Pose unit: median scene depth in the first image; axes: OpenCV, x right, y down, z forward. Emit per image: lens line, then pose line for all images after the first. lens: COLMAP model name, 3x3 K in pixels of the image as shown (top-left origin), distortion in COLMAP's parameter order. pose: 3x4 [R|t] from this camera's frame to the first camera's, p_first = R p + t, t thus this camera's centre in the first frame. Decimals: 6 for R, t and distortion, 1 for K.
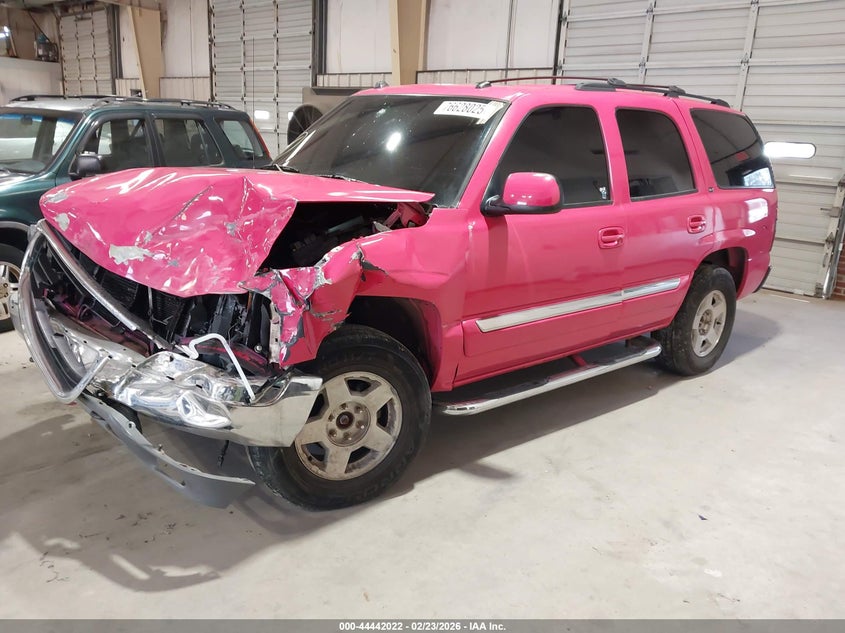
lens RADIAL K [[665.2, 0, 422.5], [0, 665.2, 316.5], [0, 0, 1]] dist [0.010637, -0.000503]
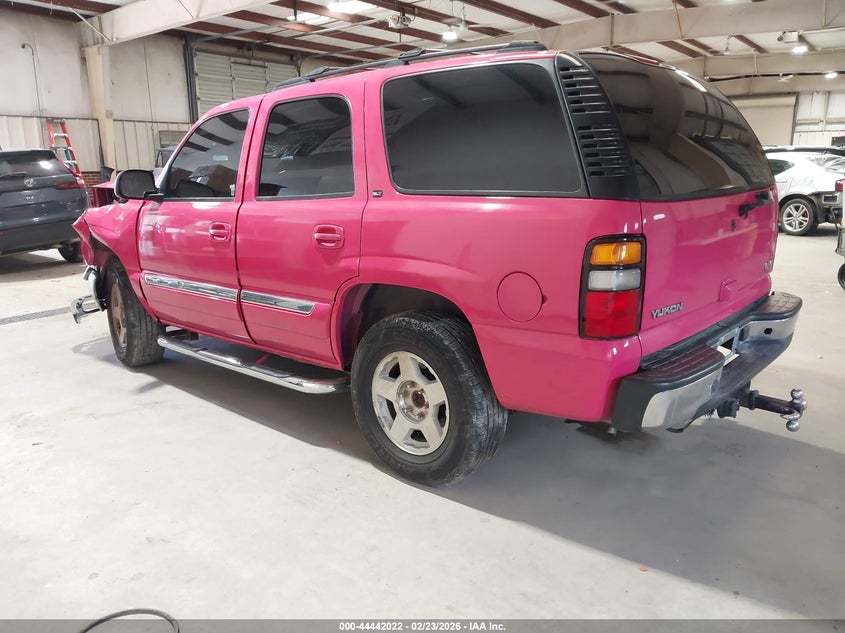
lens RADIAL K [[665.2, 0, 422.5], [0, 665.2, 316.5], [0, 0, 1]] dist [0.010637, -0.000503]
pose [[0.095975, 0.181203, -0.978751, 1.053975], [-0.193304, 0.967963, 0.160251, -0.177958], [0.976434, 0.173817, 0.127927, 0.935184]]
